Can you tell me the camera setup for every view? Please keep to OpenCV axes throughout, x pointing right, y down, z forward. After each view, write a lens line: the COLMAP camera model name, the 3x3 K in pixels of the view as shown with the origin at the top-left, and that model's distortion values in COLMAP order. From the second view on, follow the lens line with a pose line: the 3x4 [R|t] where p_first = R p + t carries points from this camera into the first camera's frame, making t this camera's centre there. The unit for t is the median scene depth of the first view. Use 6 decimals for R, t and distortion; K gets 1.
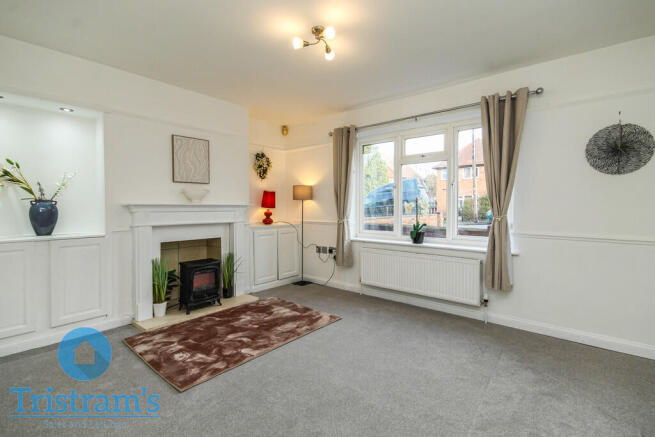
lens RADIAL K [[302.1, 0, 330.1], [0, 302.1, 221.2], [0, 0, 1]] dist [0.018847, 0.000177]
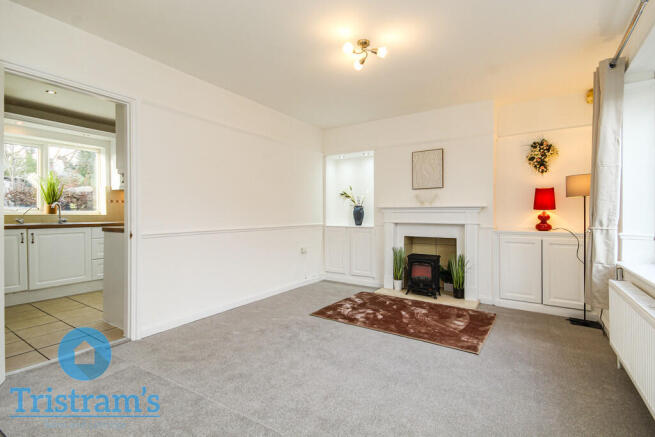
lens RADIAL K [[302.1, 0, 330.1], [0, 302.1, 221.2], [0, 0, 1]] dist [0.018847, 0.000177]
pose [[0.125737, 0.025851, -0.991727, 0.667869], [-0.049007, 0.998602, 0.019817, -0.004025], [0.990852, 0.046110, 0.126828, 0.481568]]
